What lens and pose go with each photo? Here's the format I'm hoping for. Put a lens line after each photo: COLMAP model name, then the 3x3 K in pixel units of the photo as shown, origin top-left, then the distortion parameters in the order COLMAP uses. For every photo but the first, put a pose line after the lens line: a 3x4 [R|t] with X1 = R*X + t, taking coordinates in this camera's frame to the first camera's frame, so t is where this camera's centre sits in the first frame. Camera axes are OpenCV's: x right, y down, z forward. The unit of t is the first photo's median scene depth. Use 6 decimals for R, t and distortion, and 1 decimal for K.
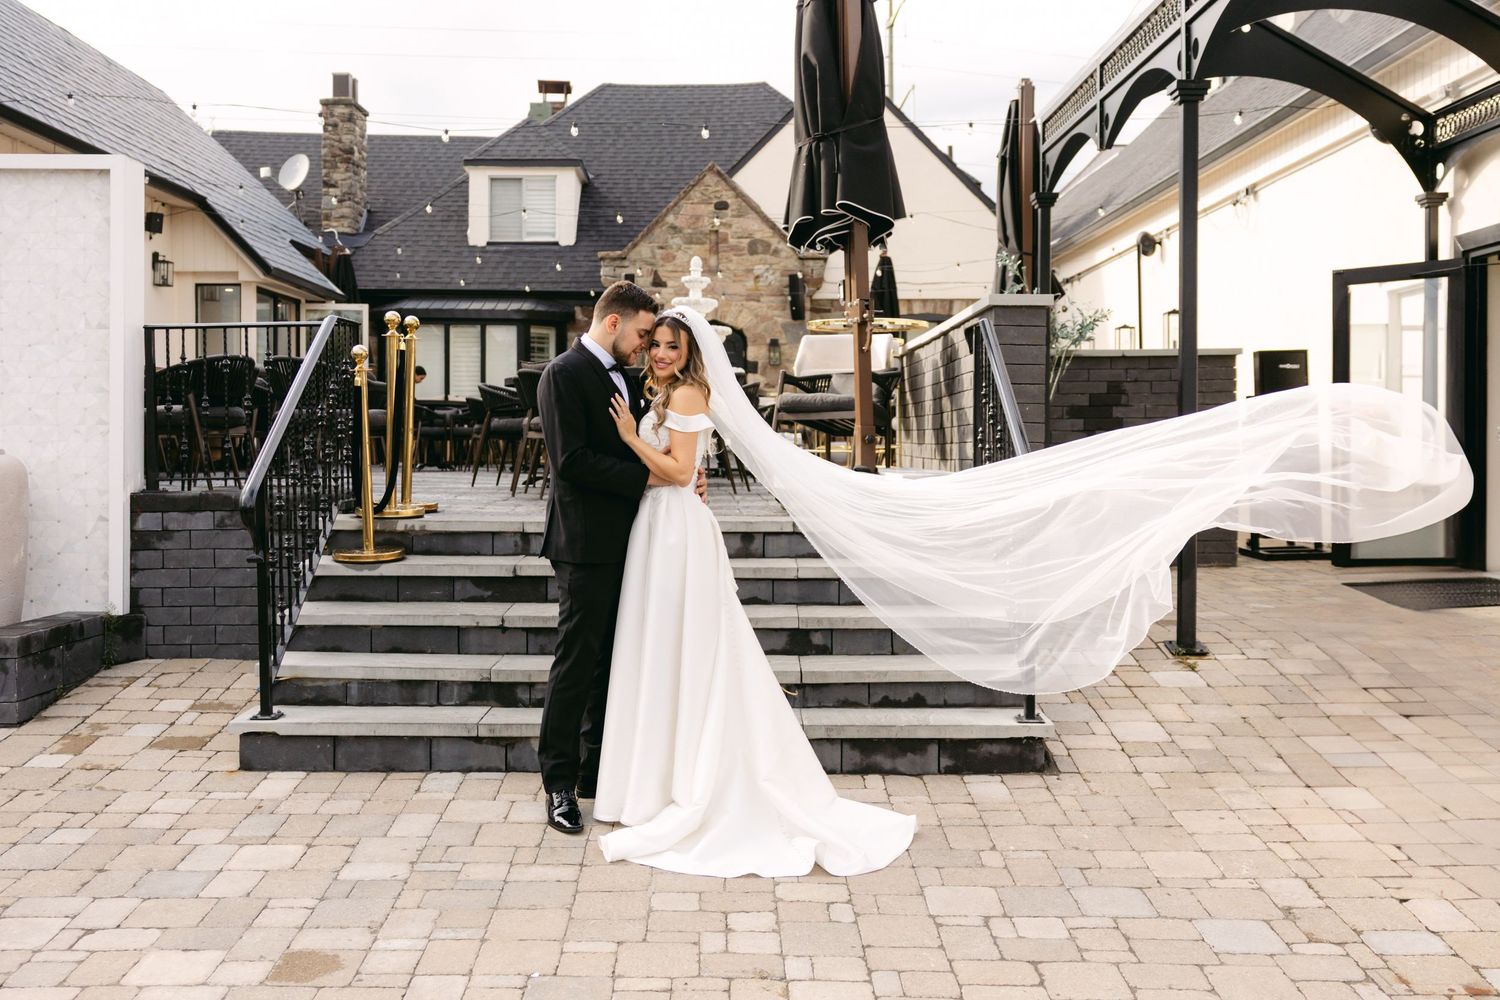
lens RADIAL K [[1524.0, 0, 750.0], [0, 1524.0, 500.0], [0, 0, 1]] dist [-0.011519, -0.000113]
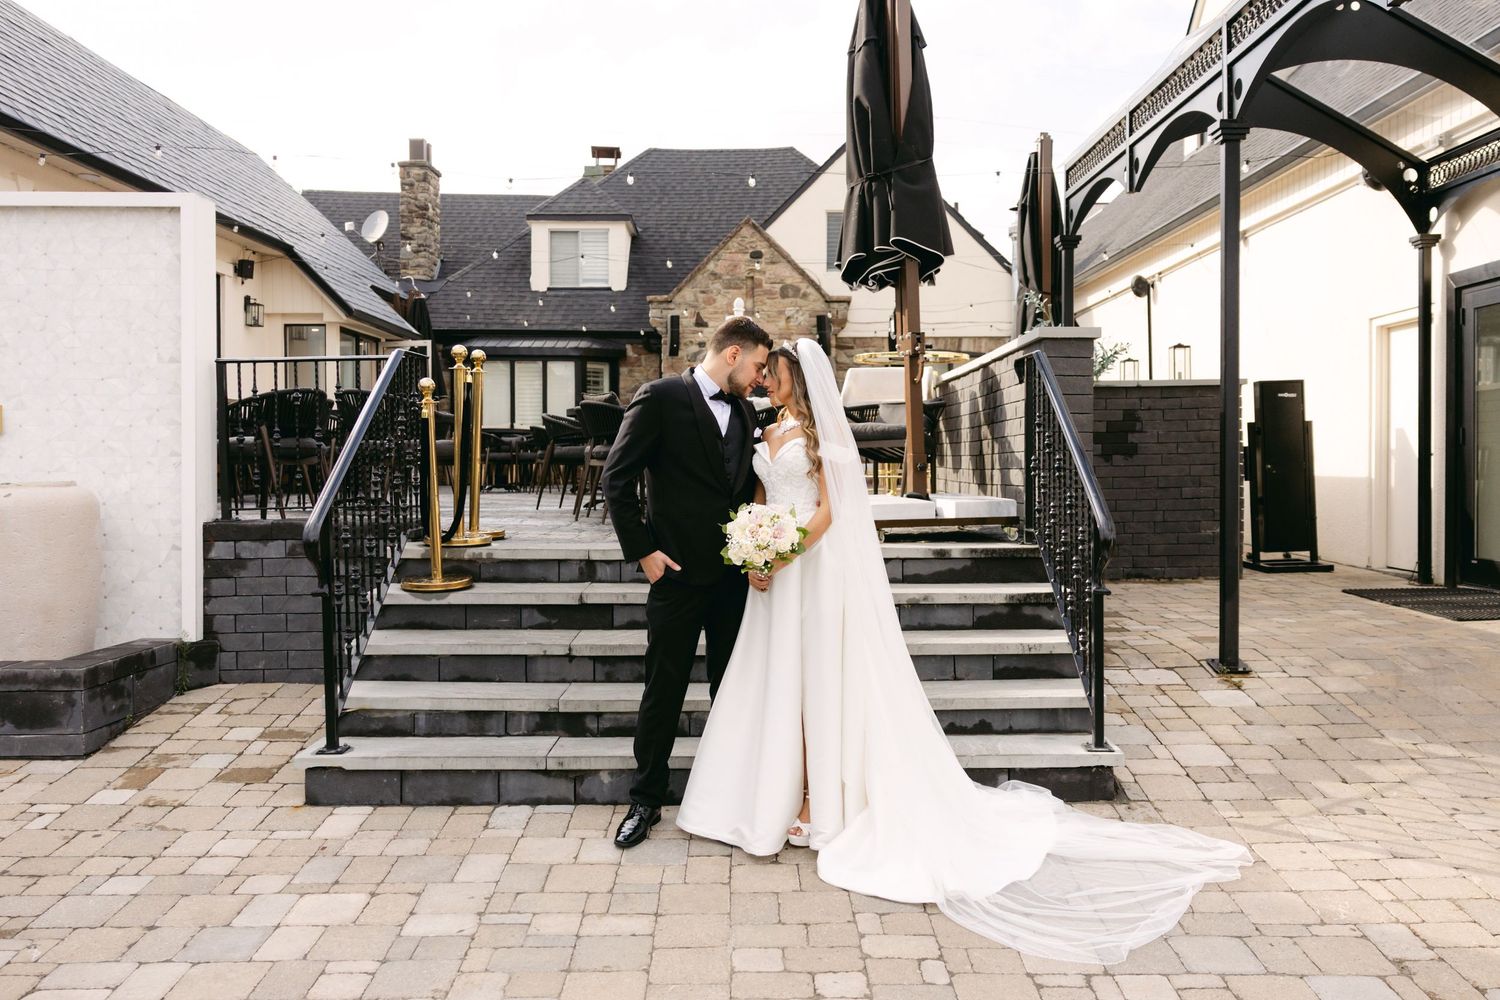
lens RADIAL K [[1037.7, 0, 750.4], [0, 1037.7, 483.3], [0, 0, 1]] dist [-0.002567, -0.000184]
pose [[0.999537, -0.006092, 0.029818, -0.058933], [0.006194, 0.999975, -0.003317, -0.026622], [-0.029797, 0.003501, 0.999550, 0.290077]]
